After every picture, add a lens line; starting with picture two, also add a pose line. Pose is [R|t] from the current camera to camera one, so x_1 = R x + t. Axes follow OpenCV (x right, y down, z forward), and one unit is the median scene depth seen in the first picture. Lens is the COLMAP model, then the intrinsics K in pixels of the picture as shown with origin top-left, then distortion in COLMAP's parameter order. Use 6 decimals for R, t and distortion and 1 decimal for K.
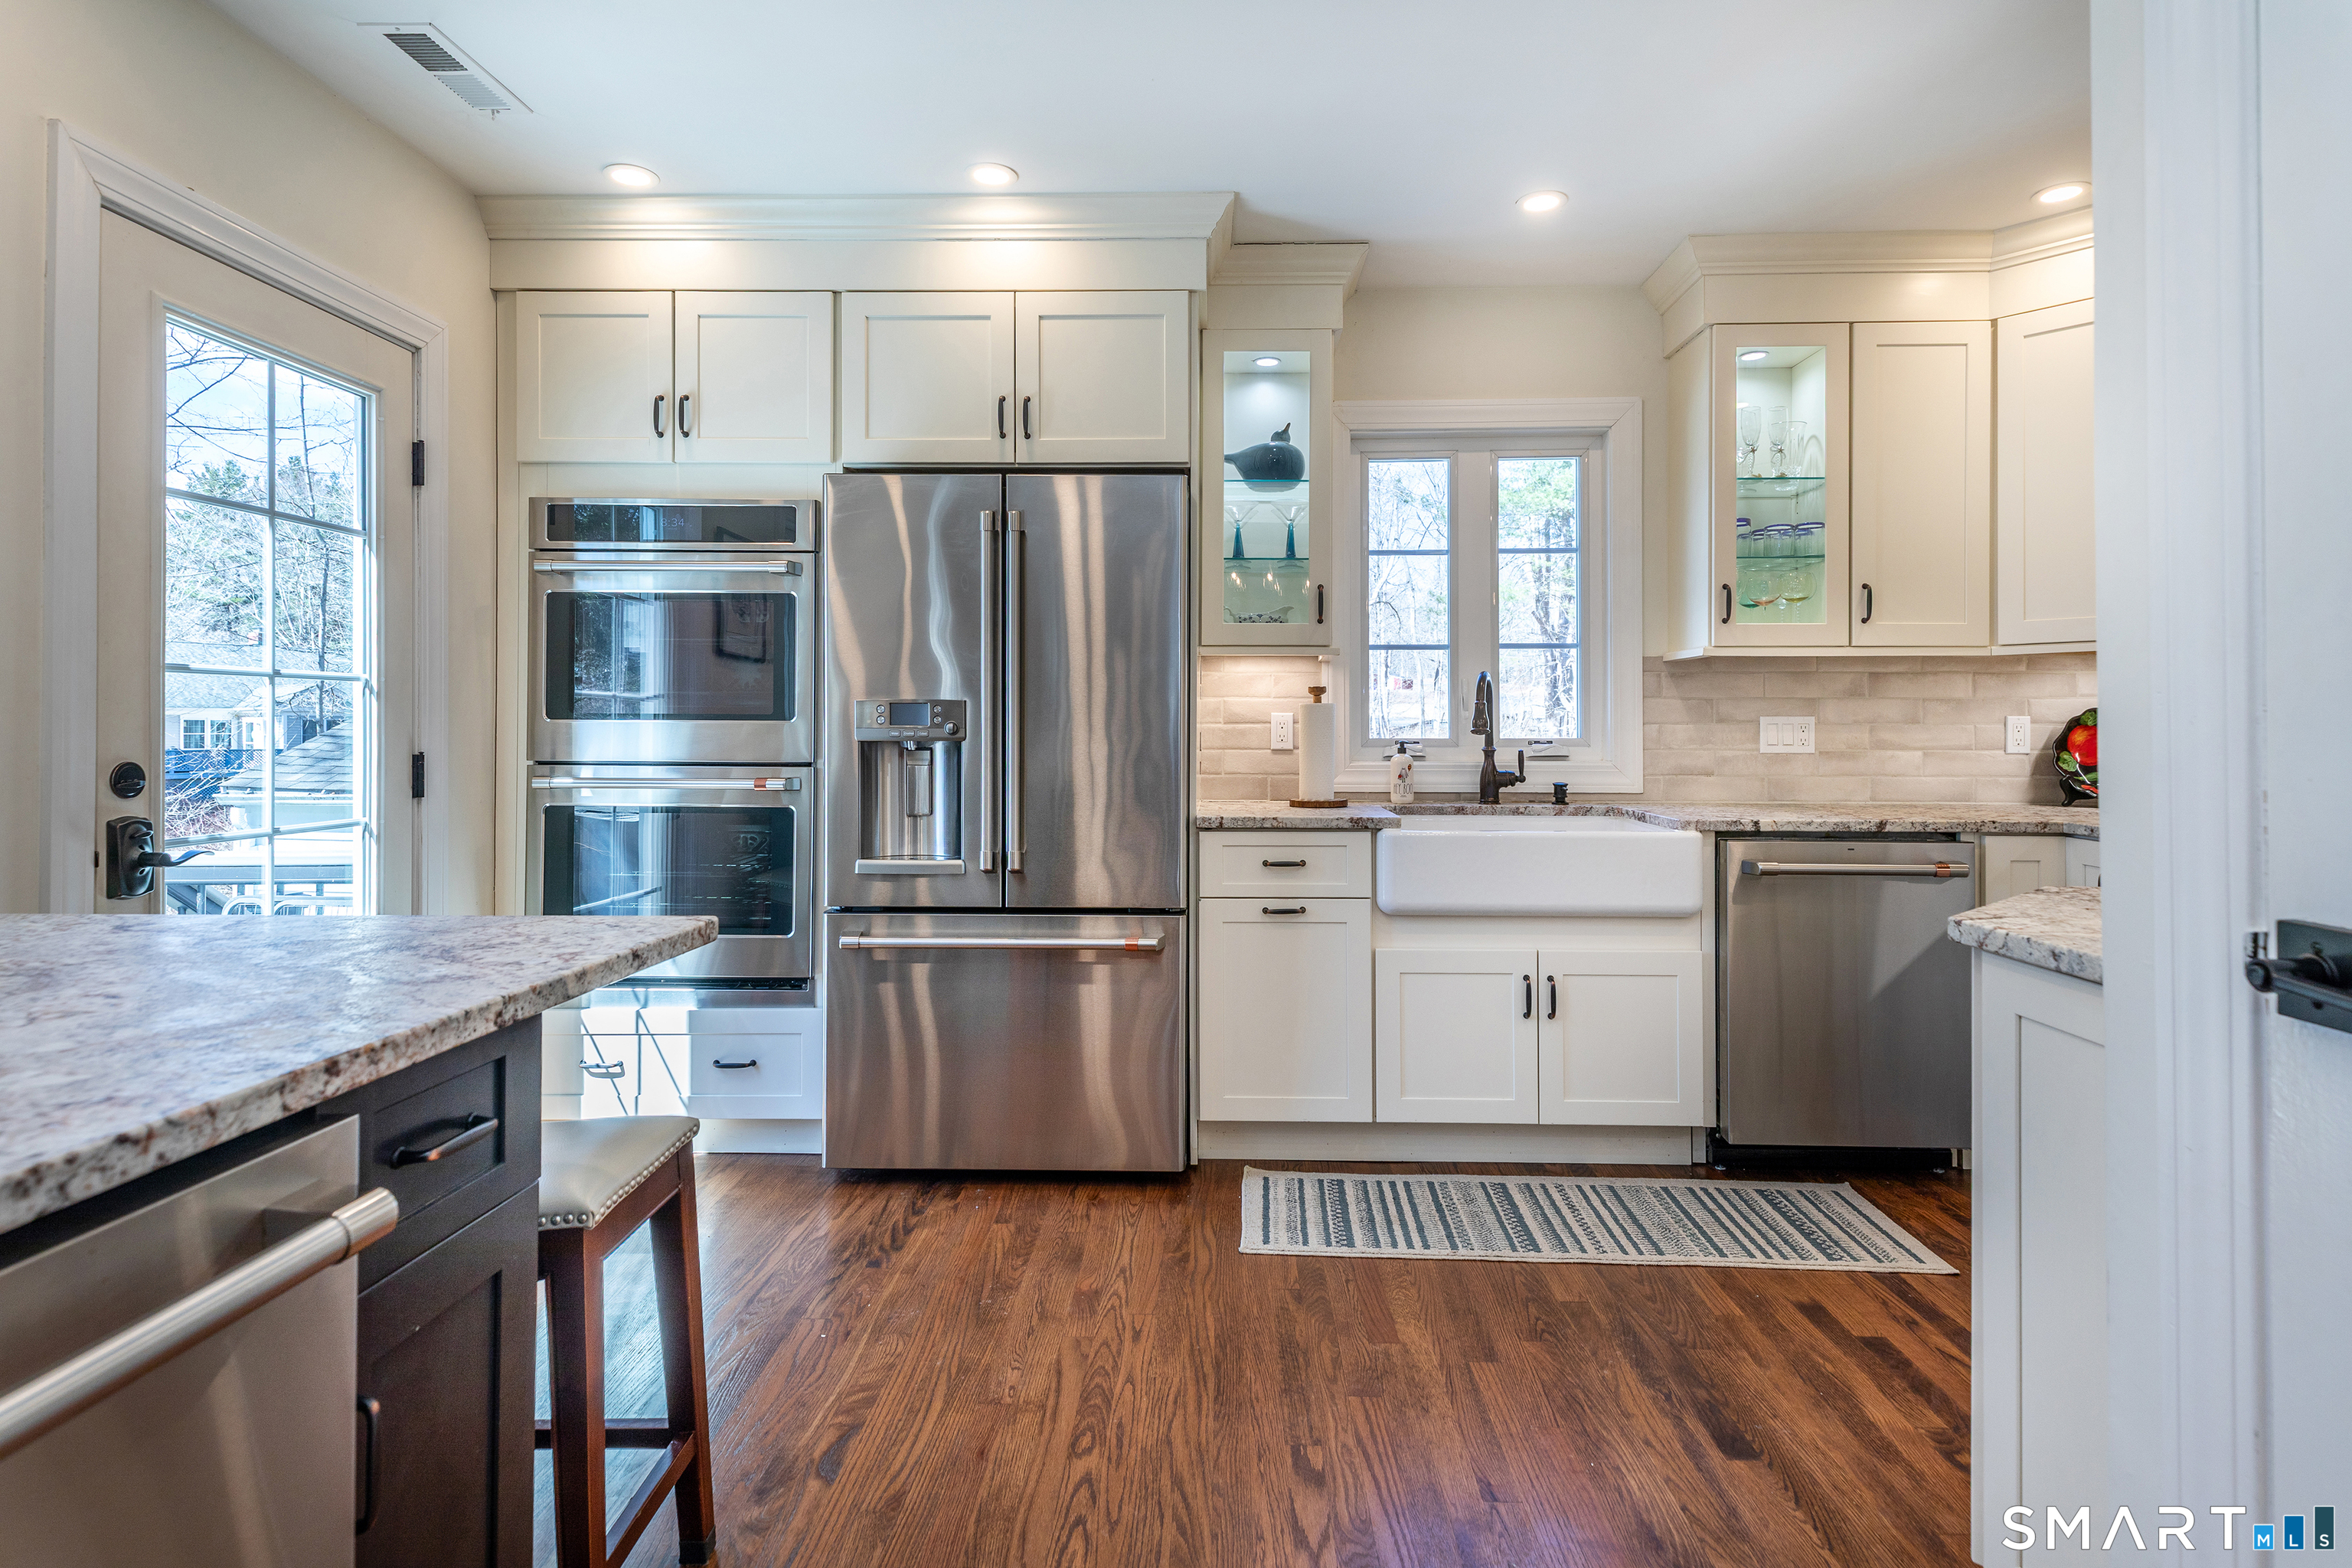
lens RADIAL K [[1180.5, 0, 1207.7], [0, 1180.5, 715.4], [0, 0, 1]] dist [0.016838, 0.000272]
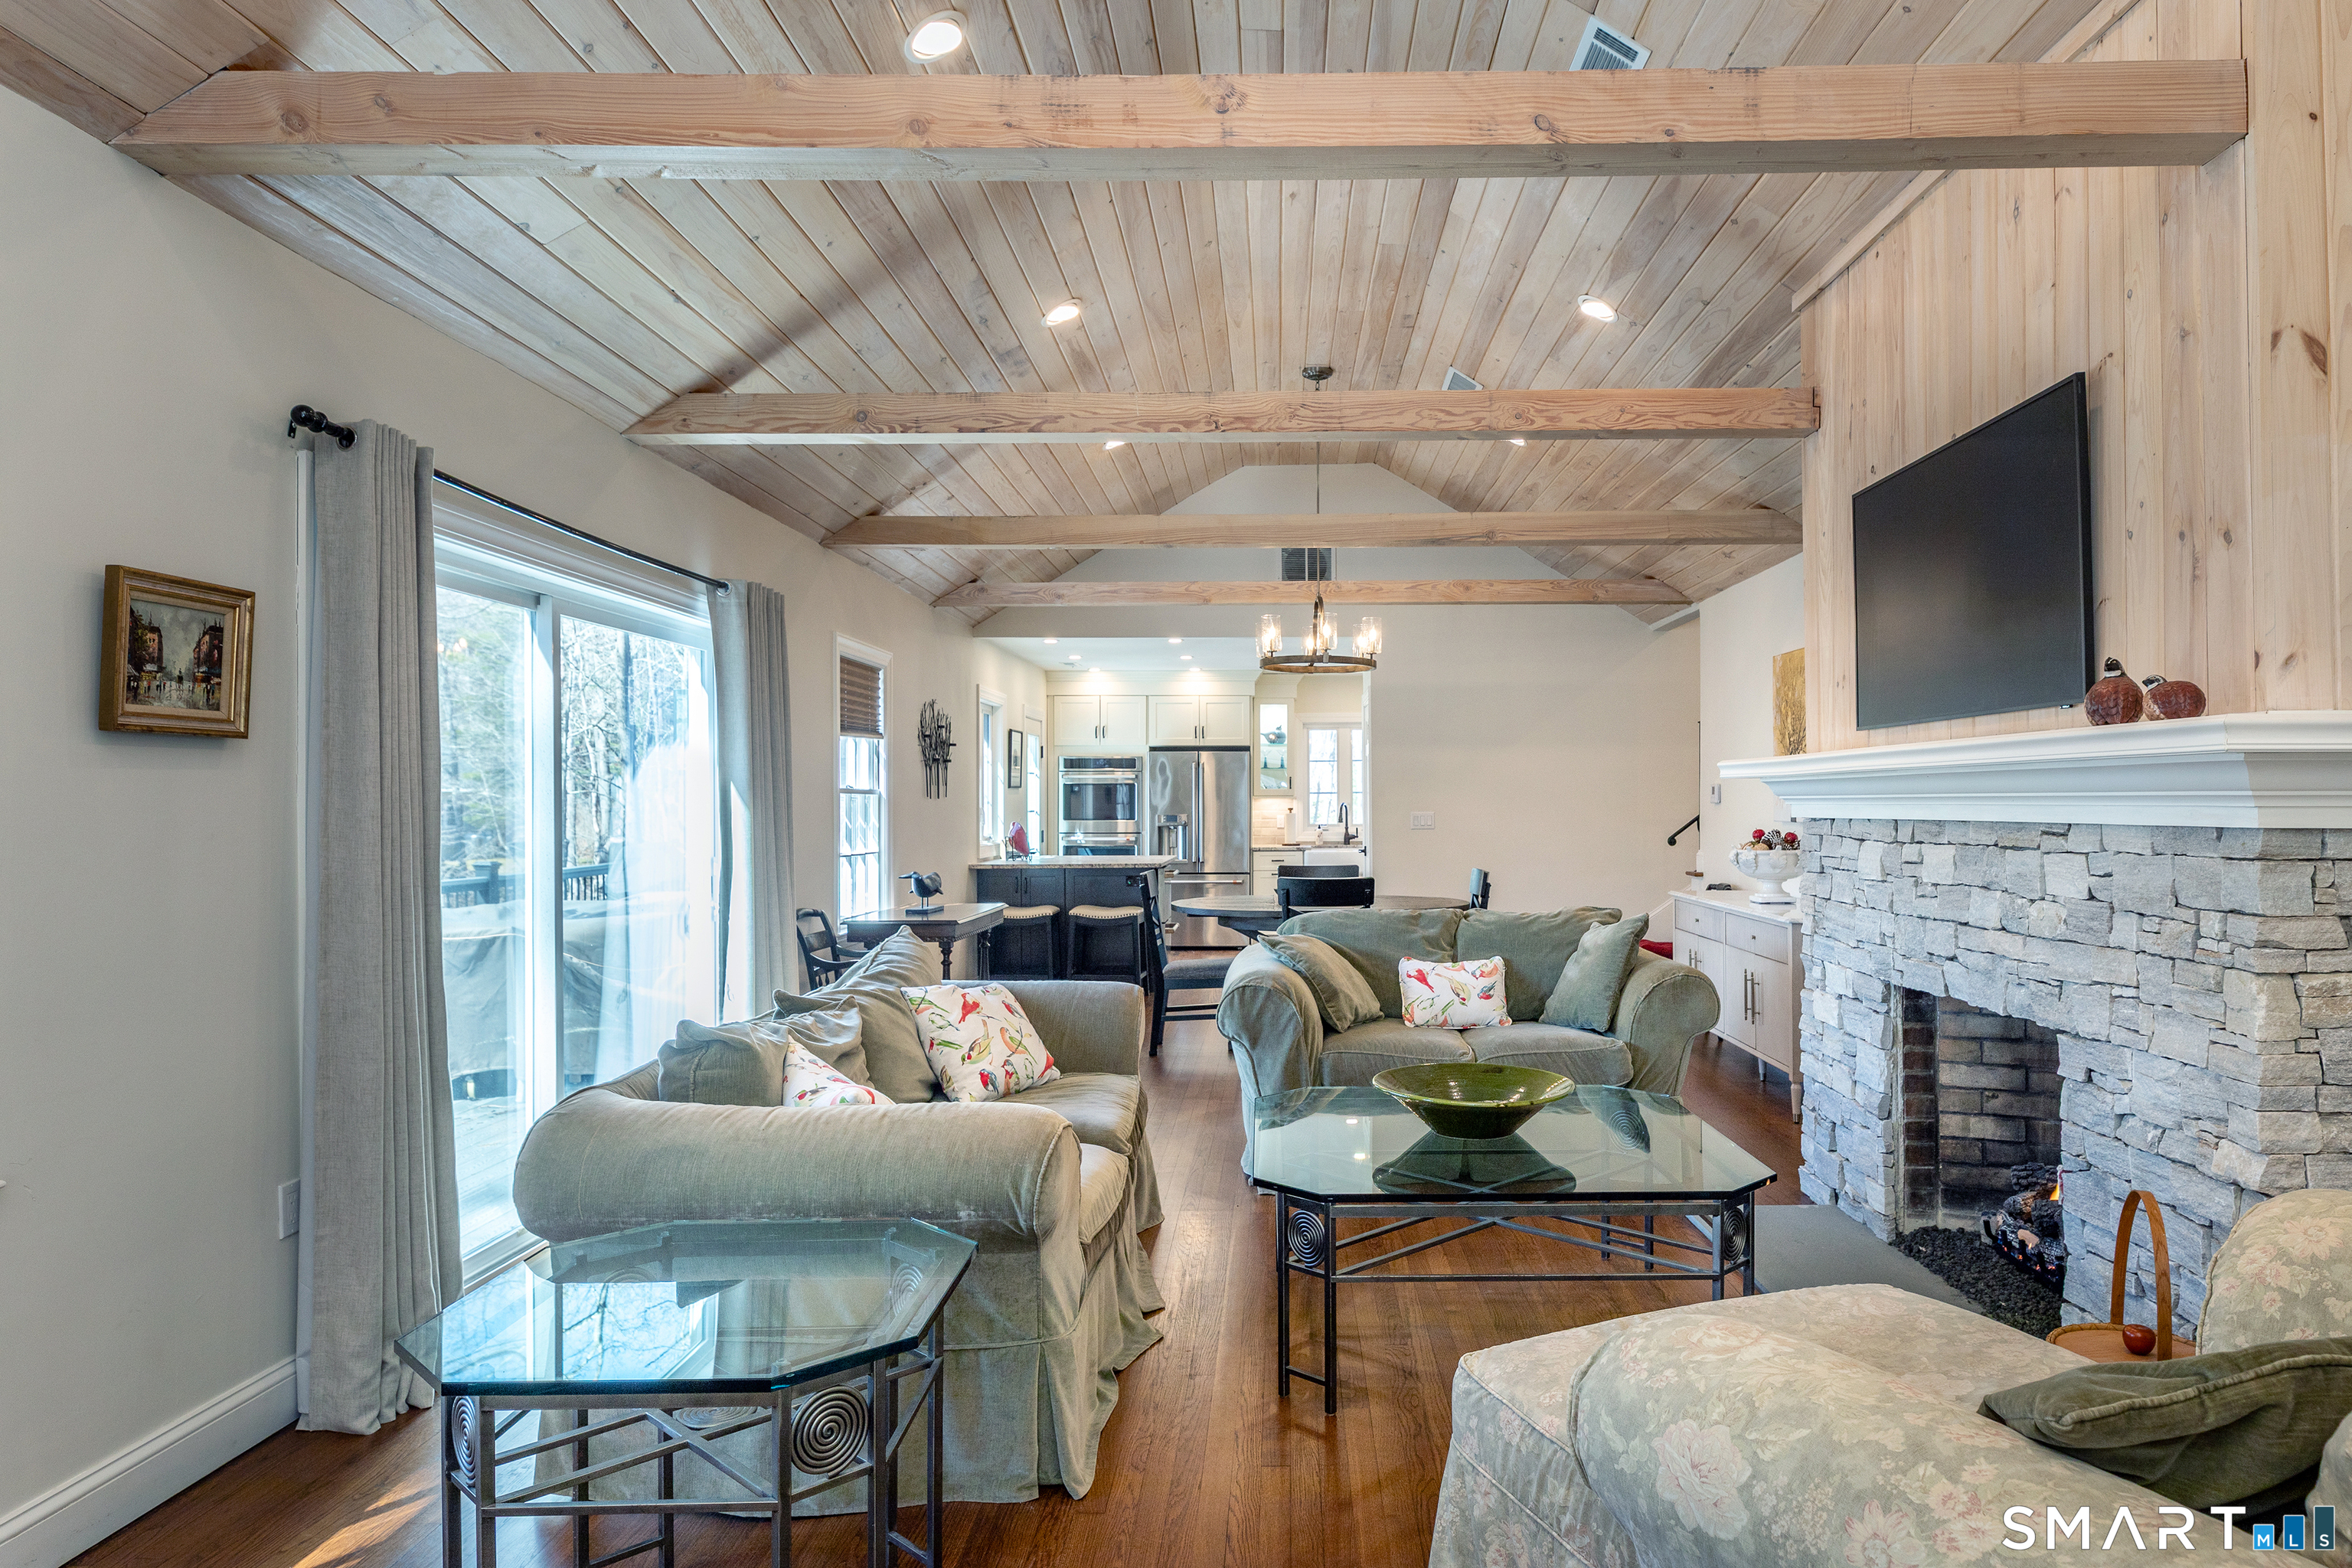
lens RADIAL K [[1502.7, 0, 1258.5], [0, 1502.7, 790.0], [0, 0, 1]] dist [0.023925, -0.019916]
pose [[0.999992, -0.003437, 0.002201, -0.002725], [0.003427, 0.999983, 0.004722, -0.103356], [-0.002218, -0.004714, 0.999986, -3.410073]]
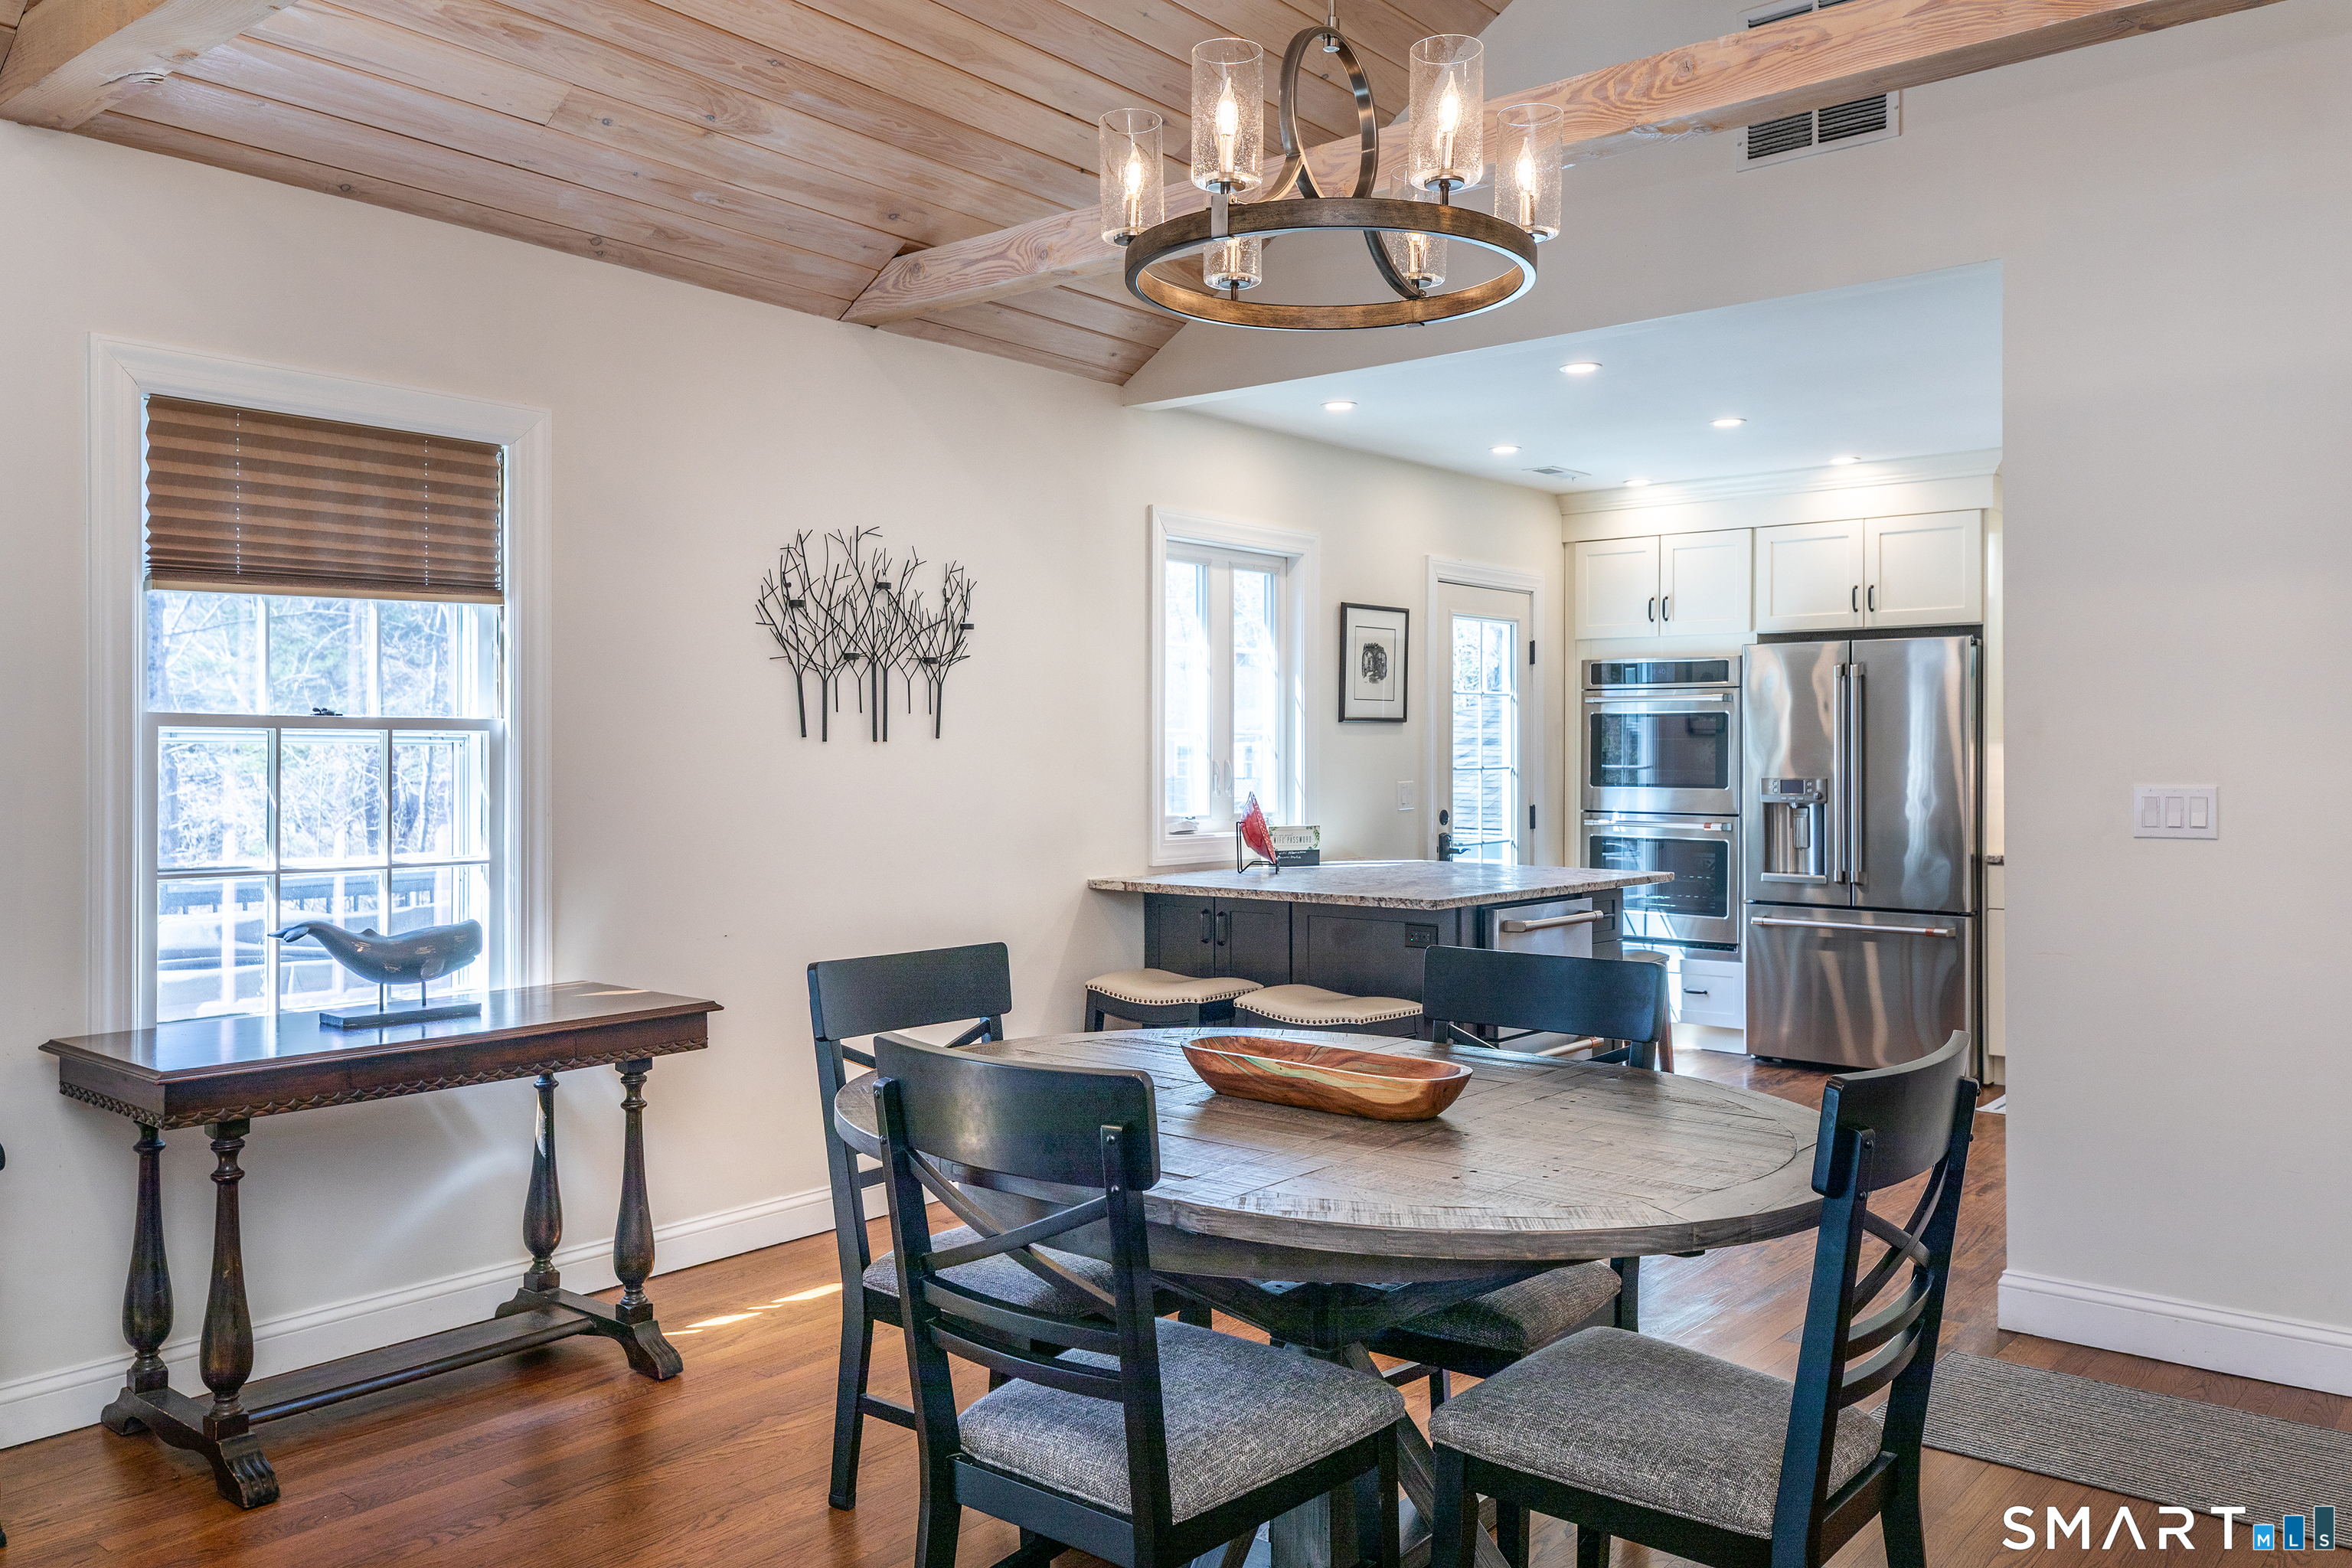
lens RADIAL K [[1778.2, 0, 1171.7], [0, 1778.2, 771.5], [0, 0, 1]] dist [0.020968, -0.004366]
pose [[0.775385, 0.006228, -0.631458, 0.626078], [0.008081, 0.999772, 0.019784, -0.076482], [0.631437, -0.020443, 0.775157, -1.434782]]
